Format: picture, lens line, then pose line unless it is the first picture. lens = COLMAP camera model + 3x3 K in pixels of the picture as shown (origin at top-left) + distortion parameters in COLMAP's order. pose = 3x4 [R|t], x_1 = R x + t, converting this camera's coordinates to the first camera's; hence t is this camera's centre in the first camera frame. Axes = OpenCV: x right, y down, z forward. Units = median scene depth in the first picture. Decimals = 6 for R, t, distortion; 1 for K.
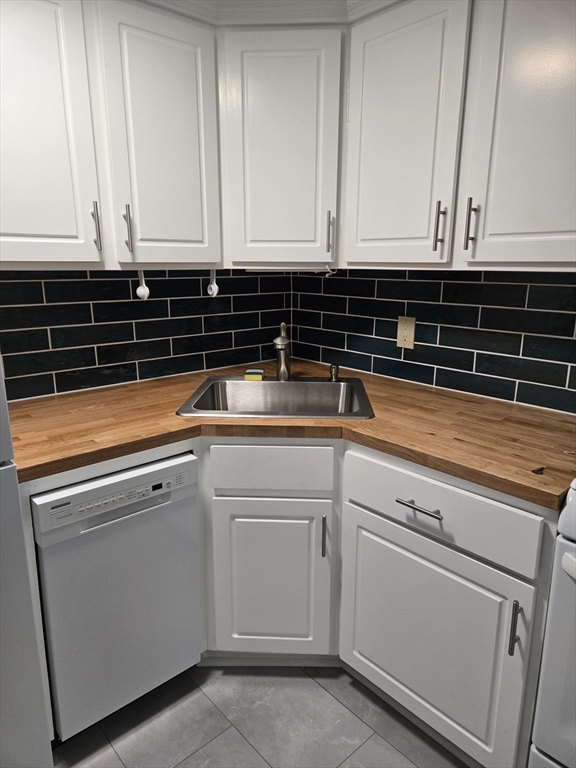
lens RADIAL K [[512.4, 0, 288.8], [0, 512.4, 386.1], [0, 0, 1]] dist [0.060554, -0.043564]
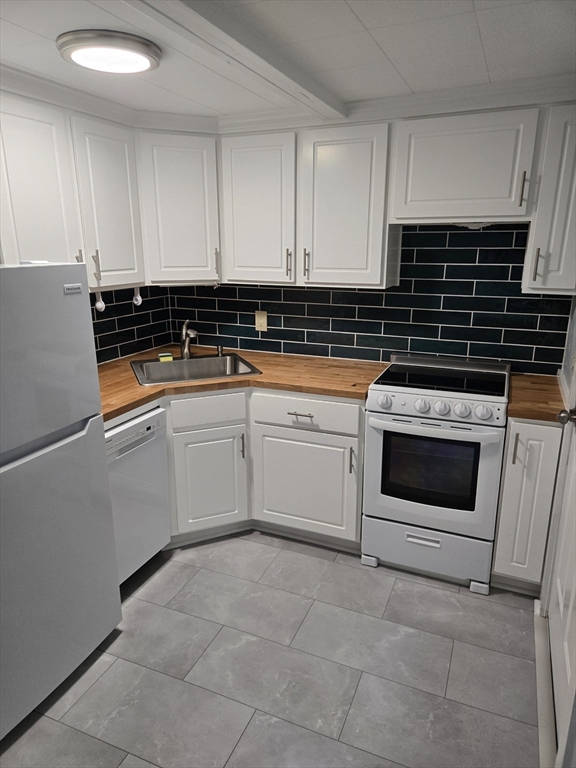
lens RADIAL K [[512.4, 0, 285.7], [0, 512.4, 383.3], [0, 0, 1]] dist [0.060554, -0.043564]
pose [[0.908557, -0.115221, 0.401557, -0.448134], [0.103166, 0.993325, 0.051599, 0.014601], [-0.404821, -0.005454, 0.914379, -0.585465]]
